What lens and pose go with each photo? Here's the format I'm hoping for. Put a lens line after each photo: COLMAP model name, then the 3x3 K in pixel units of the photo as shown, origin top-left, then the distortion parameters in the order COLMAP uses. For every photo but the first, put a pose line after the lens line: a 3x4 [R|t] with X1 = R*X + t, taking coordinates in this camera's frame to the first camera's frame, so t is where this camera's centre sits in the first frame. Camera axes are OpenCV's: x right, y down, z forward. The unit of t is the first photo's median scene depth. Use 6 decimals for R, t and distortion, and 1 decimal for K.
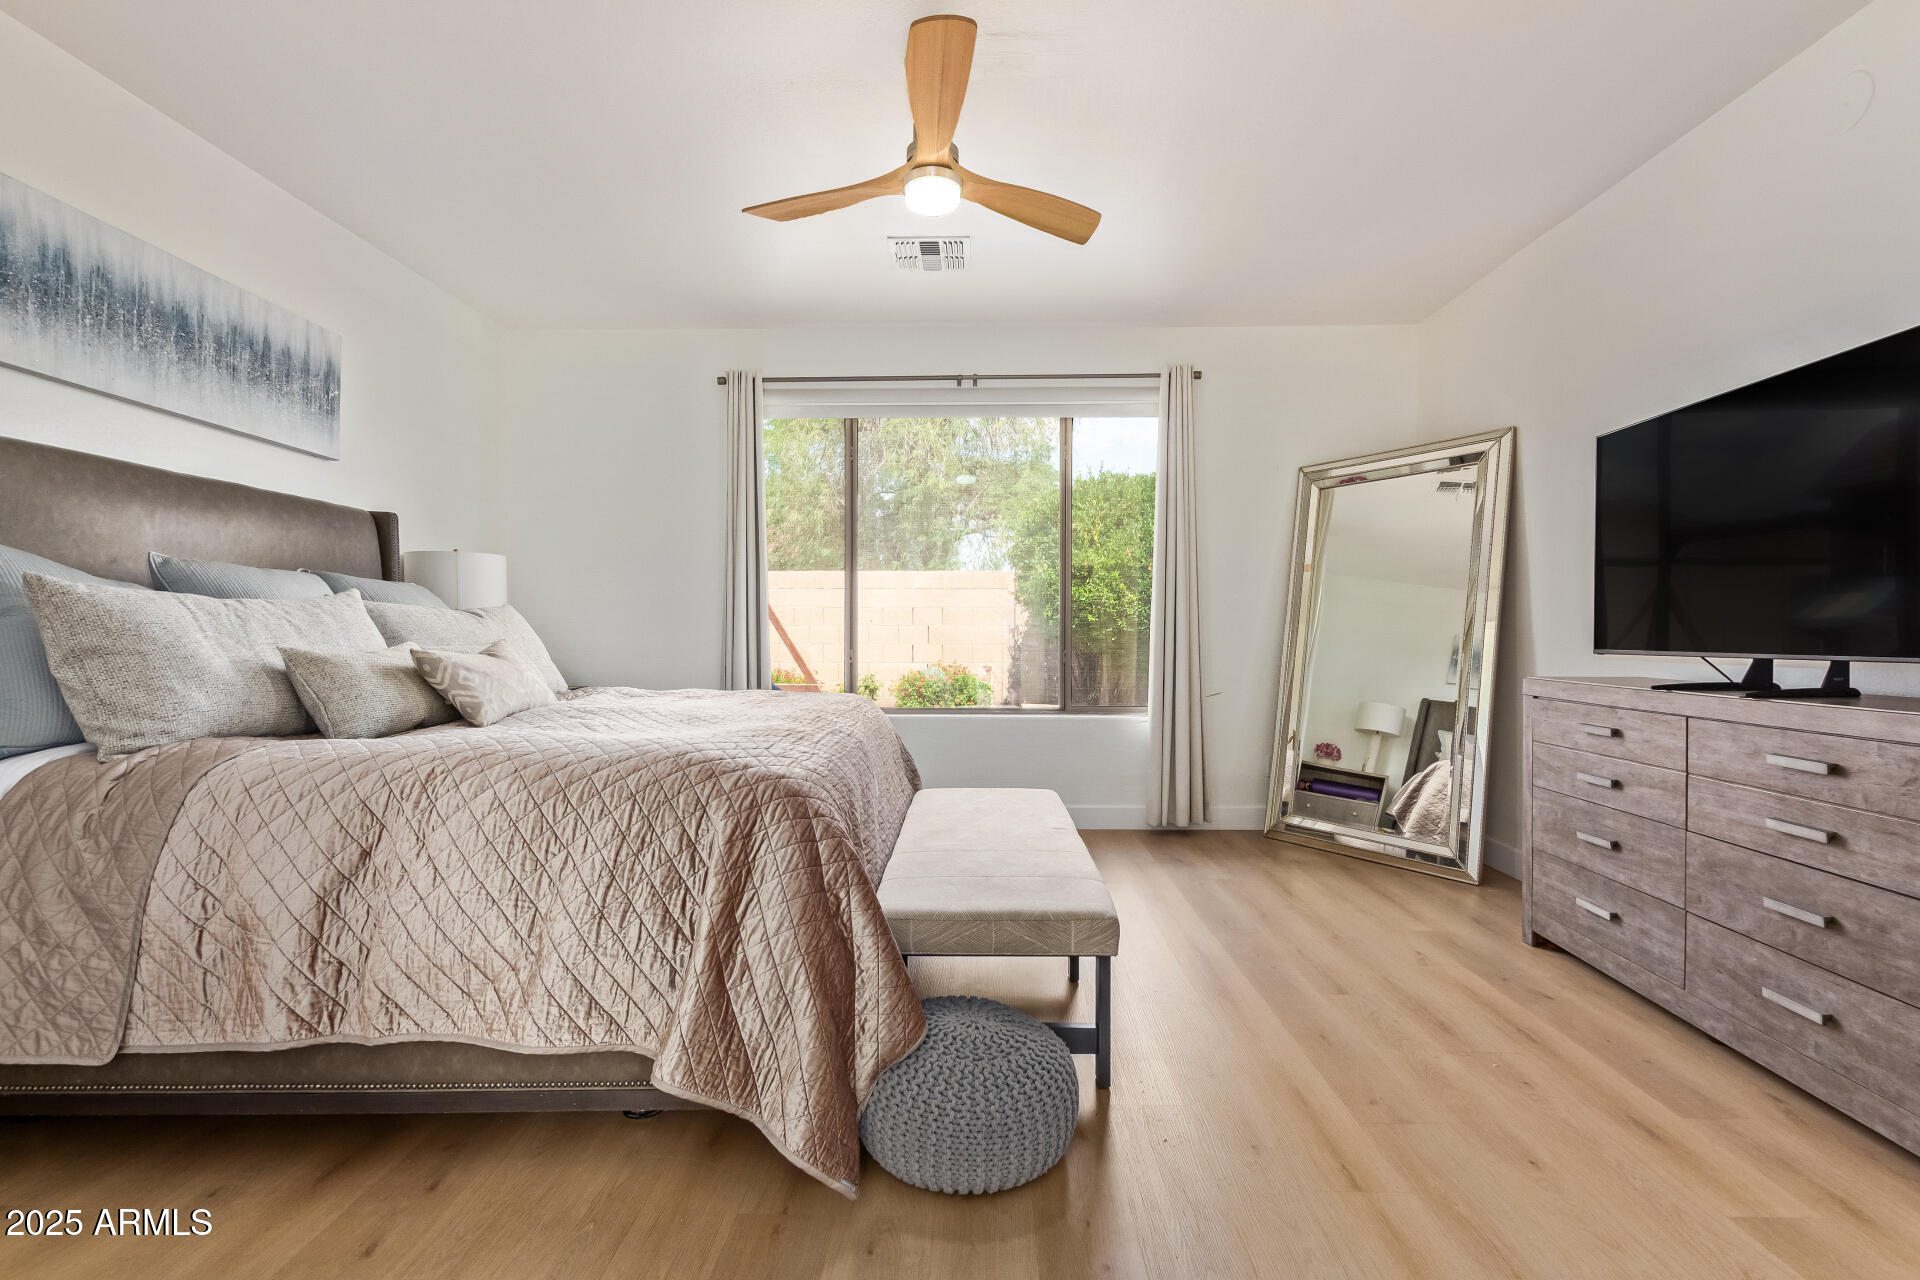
lens RADIAL K [[883.9, 0, 959.9], [0, 883.9, 639.5], [0, 0, 1]] dist [0.012168, -0.002746]
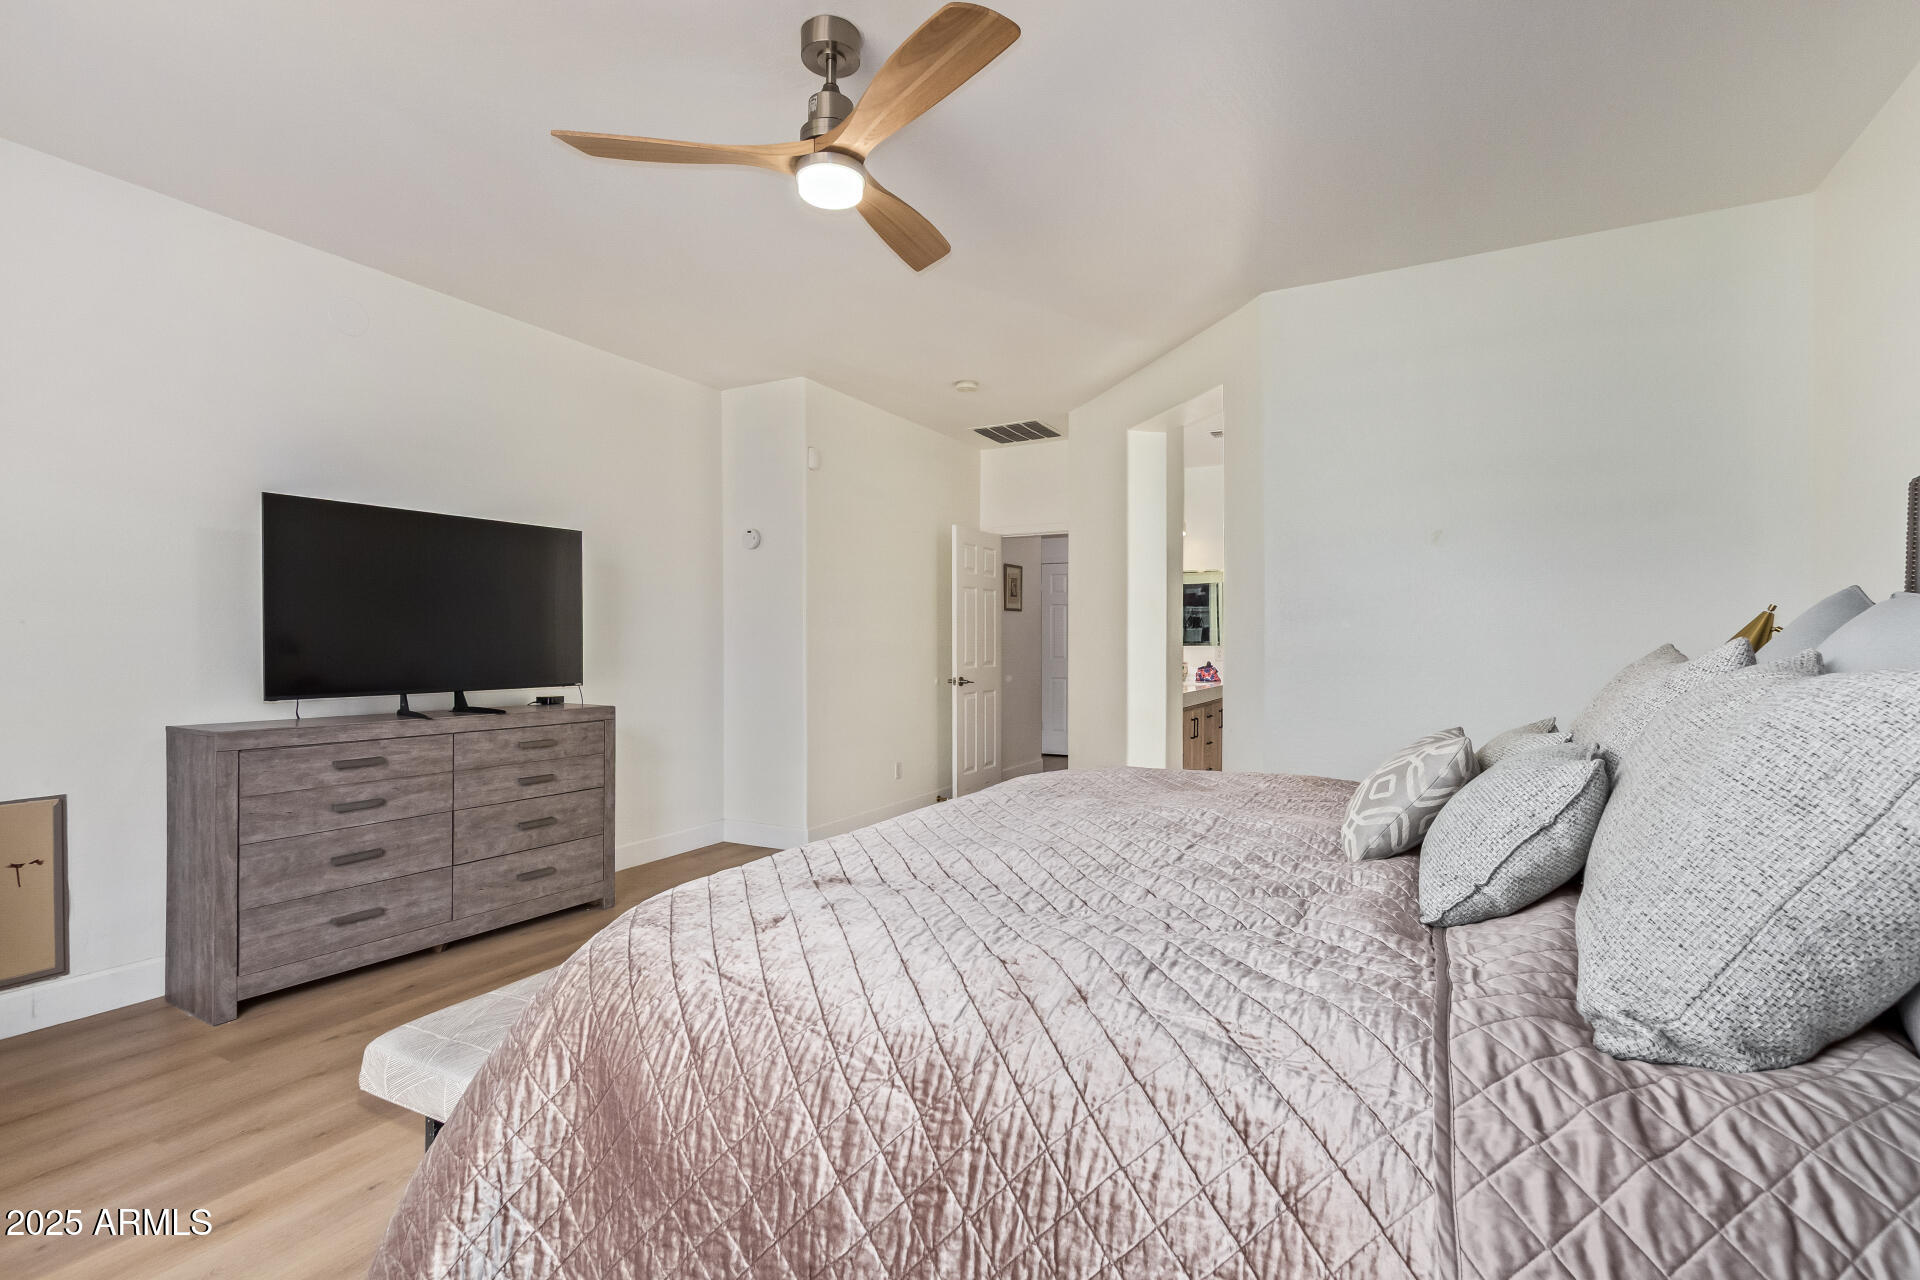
lens RADIAL K [[883.9, 0, 960.7], [0, 883.9, 648.7], [0, 0, 1]] dist [0.012168, -0.002746]
pose [[-0.889051, 0.016814, 0.457499, -0.594013], [0.020416, 0.999787, 0.002930, -0.040922], [-0.457352, 0.011945, -0.889206, 1.863061]]
